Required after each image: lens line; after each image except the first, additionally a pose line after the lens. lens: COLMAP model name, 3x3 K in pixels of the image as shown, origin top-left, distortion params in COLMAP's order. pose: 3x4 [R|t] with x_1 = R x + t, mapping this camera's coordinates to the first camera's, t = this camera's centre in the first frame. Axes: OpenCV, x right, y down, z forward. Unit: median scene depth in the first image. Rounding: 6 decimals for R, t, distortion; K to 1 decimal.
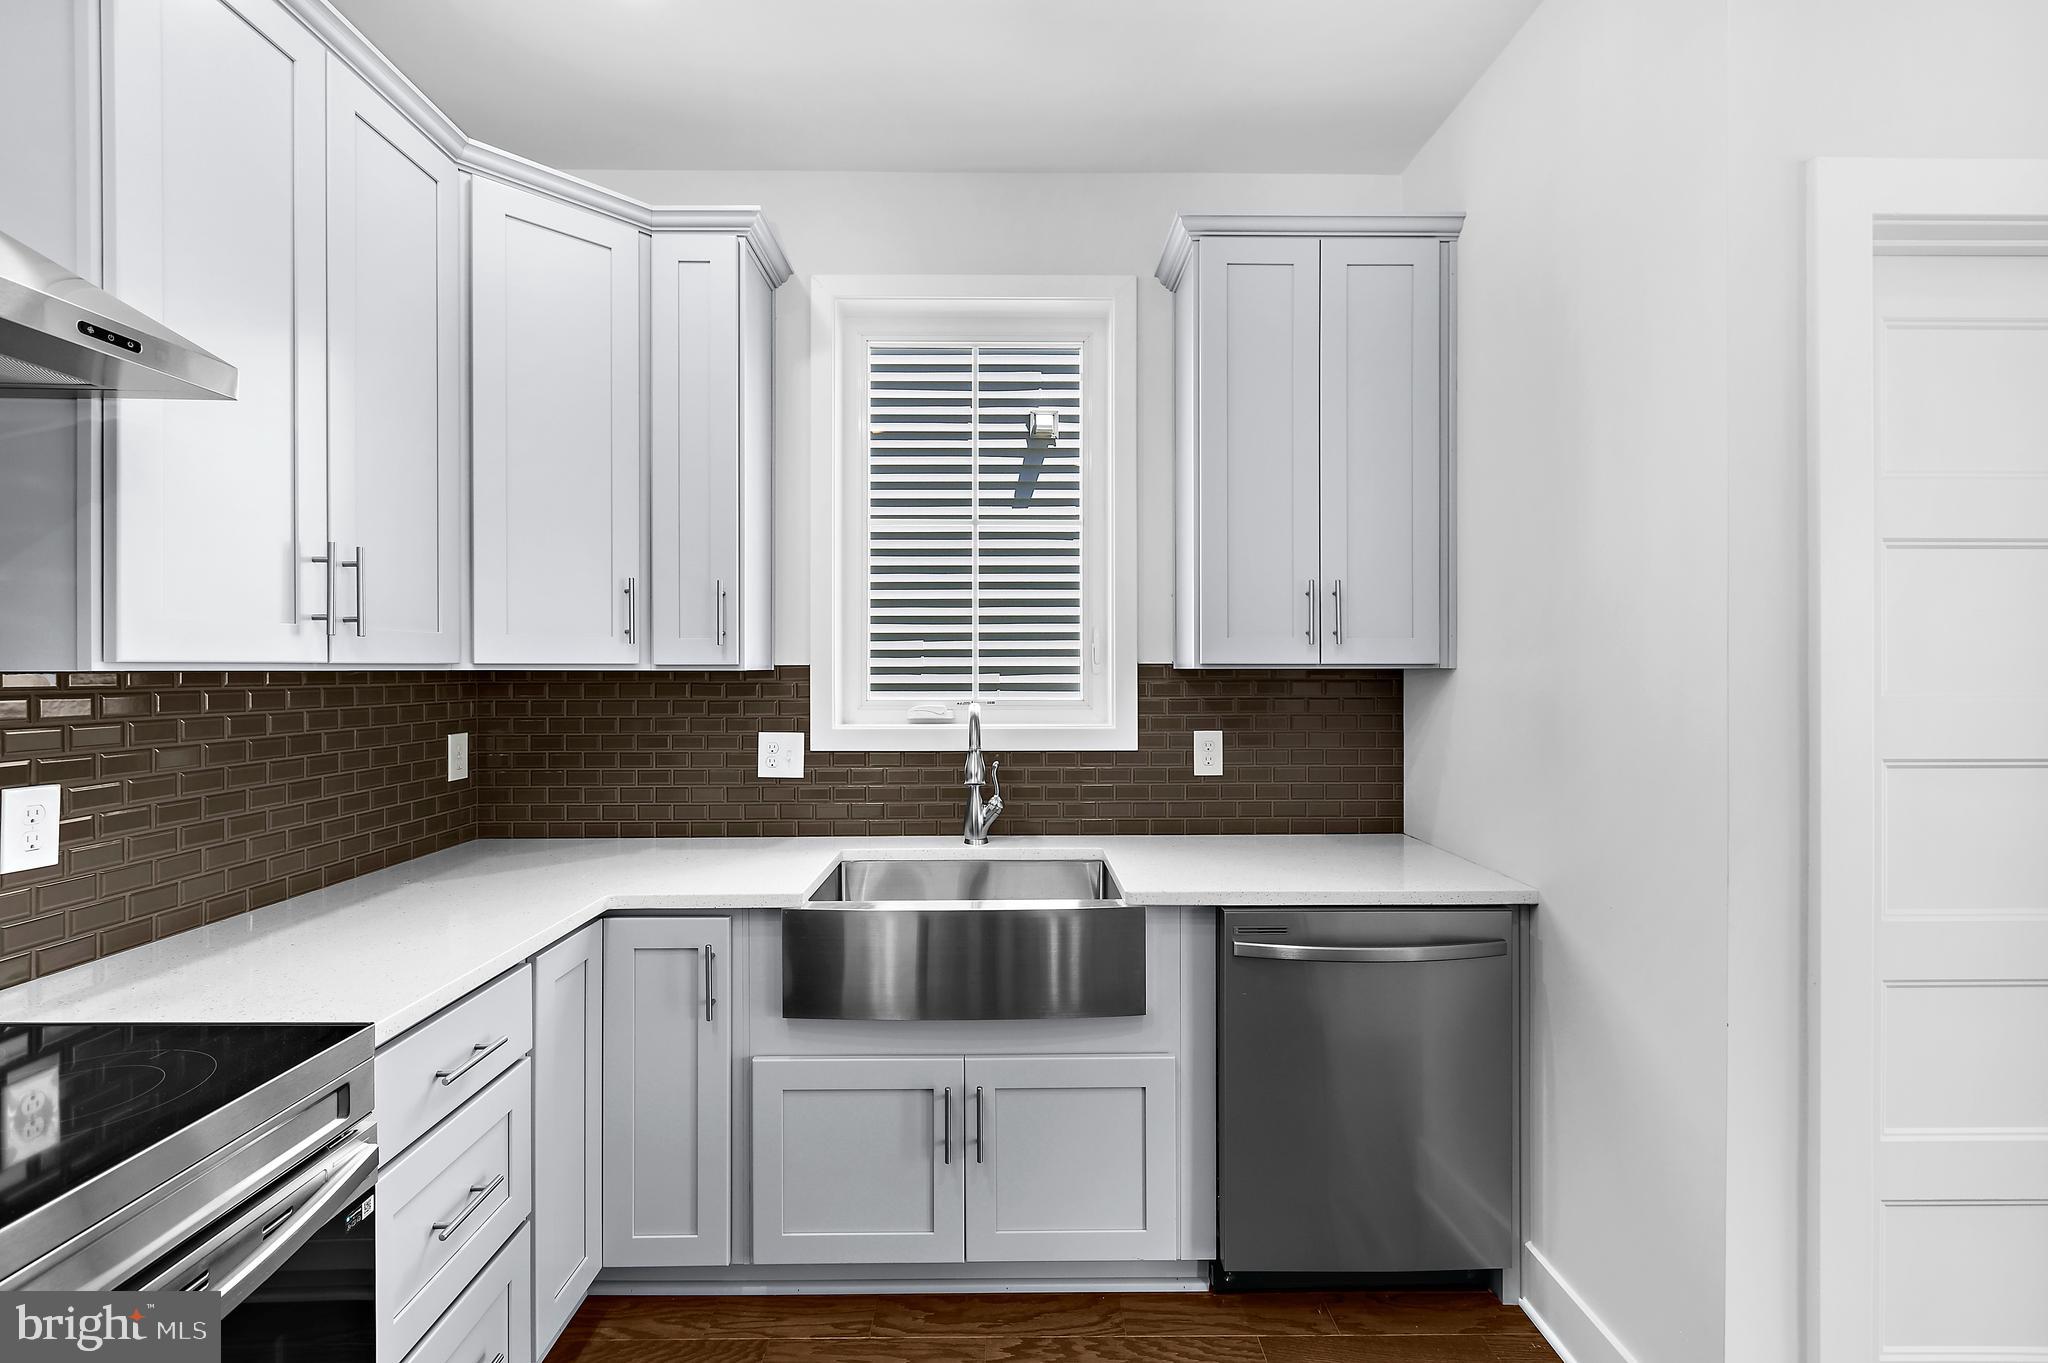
lens RADIAL K [[918.4, 0, 1013.8], [0, 918.4, 668.8], [0, 0, 1]] dist [-0.001770, 0.000974]
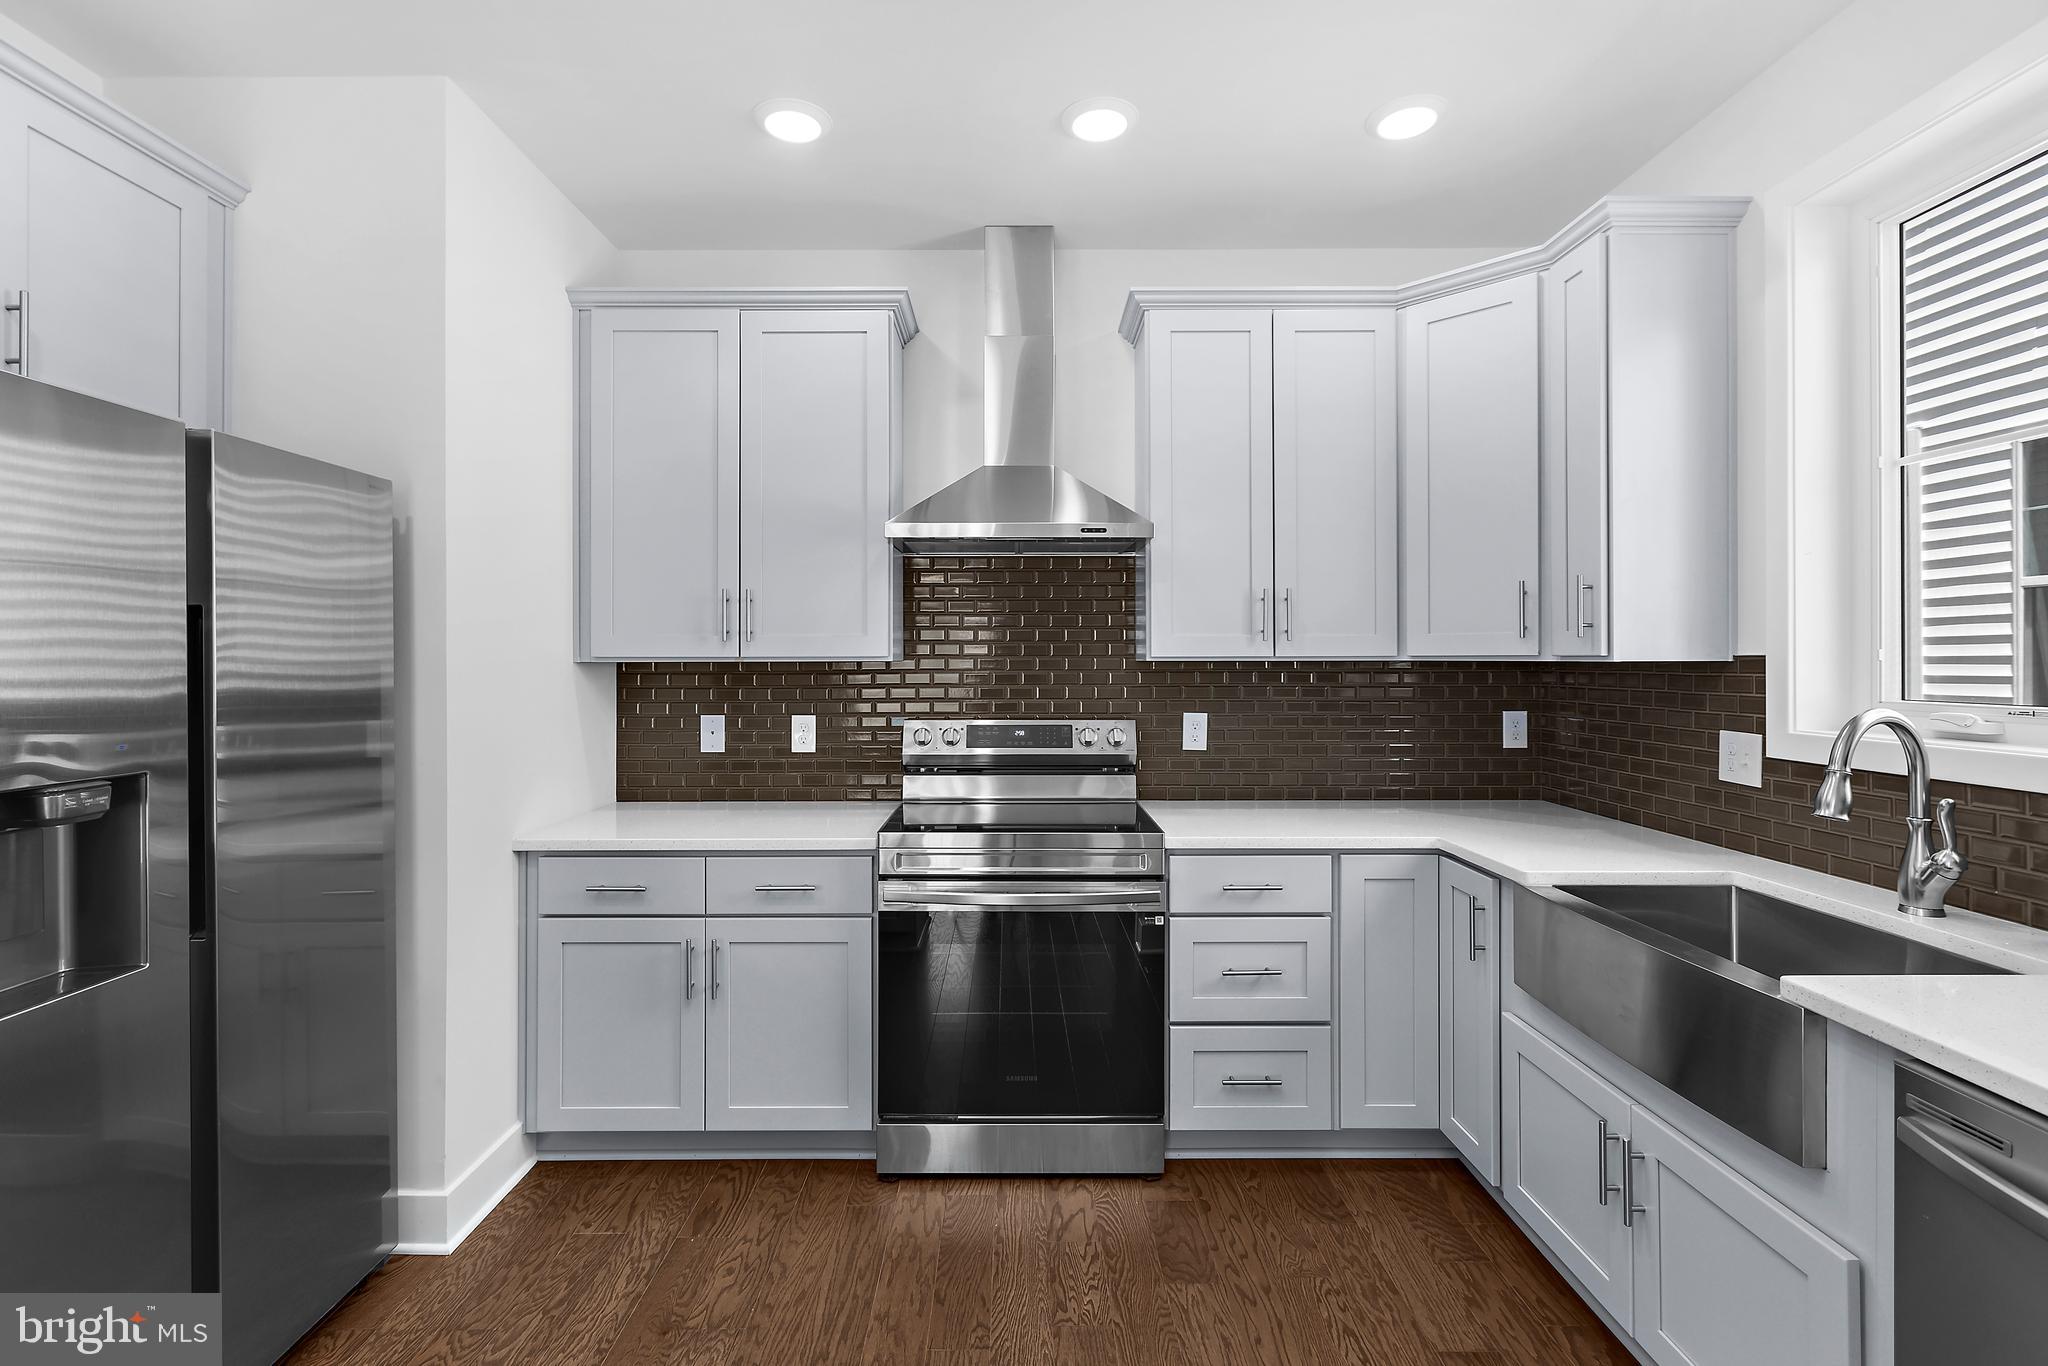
lens RADIAL K [[918.4, 0, 1012.4], [0, 918.4, 653.7], [0, 0, 1]] dist [-0.001770, 0.000974]
pose [[-0.005221, -0.005377, -0.999972, 0.653361], [0.001314, 0.999985, -0.005384, -0.002048], [0.999986, -0.001342, -0.005214, 0.324810]]
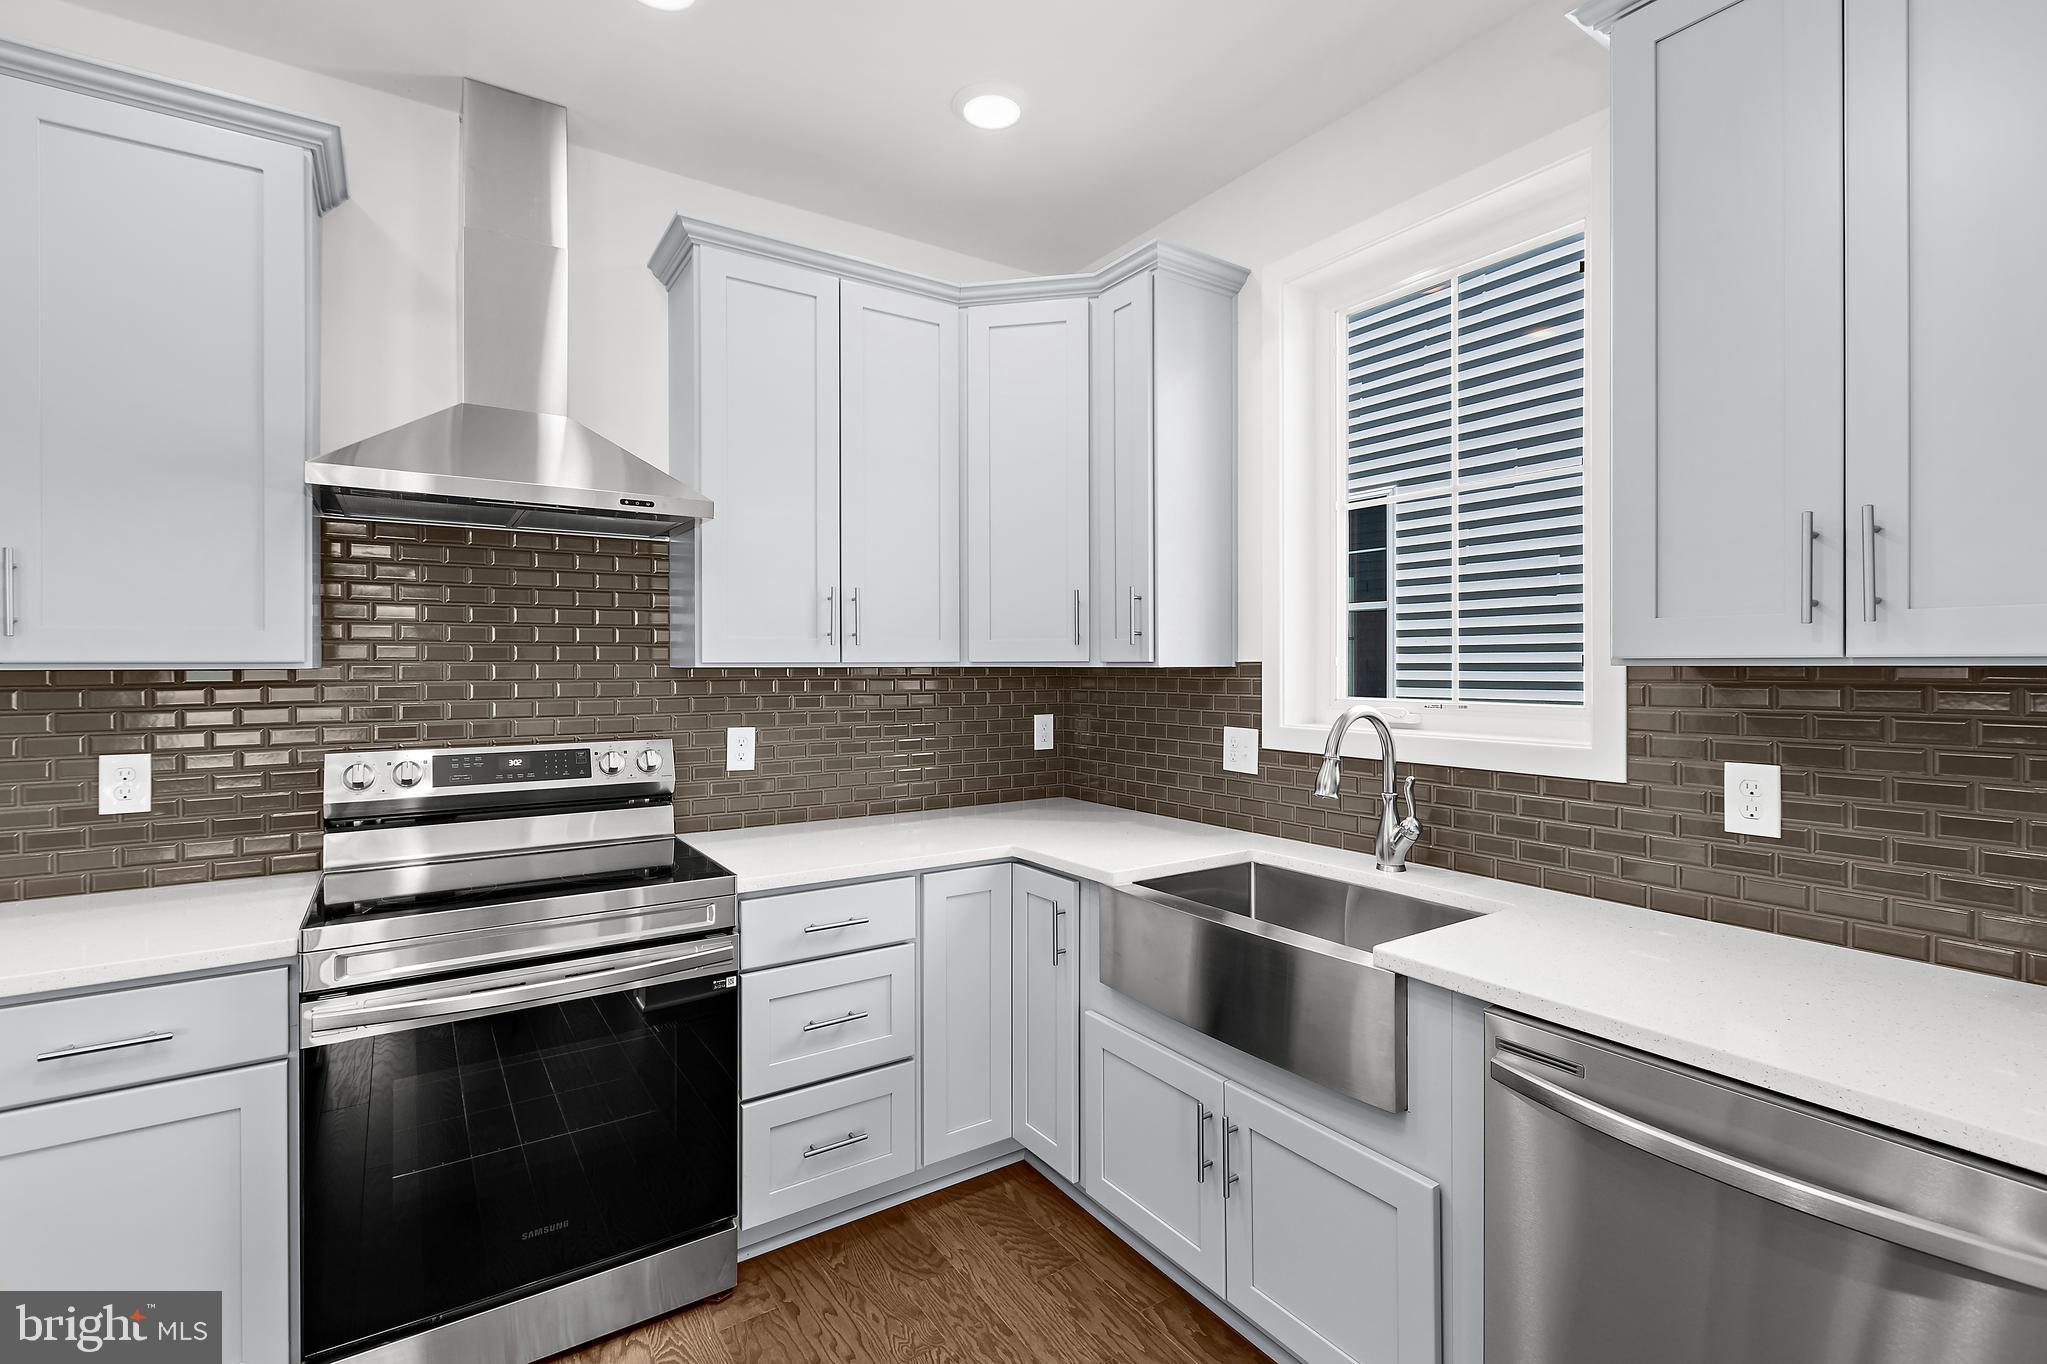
lens RADIAL K [[917.9, 0, 1014.9], [0, 917.9, 664.8], [0, 0, 1]] dist [-0.001770, 0.000974]
pose [[0.547883, -0.000766, -0.836555, 0.482863], [0.001576, 0.999999, 0.000117, -0.001527], [0.836554, -0.001383, 0.547883, 0.242053]]
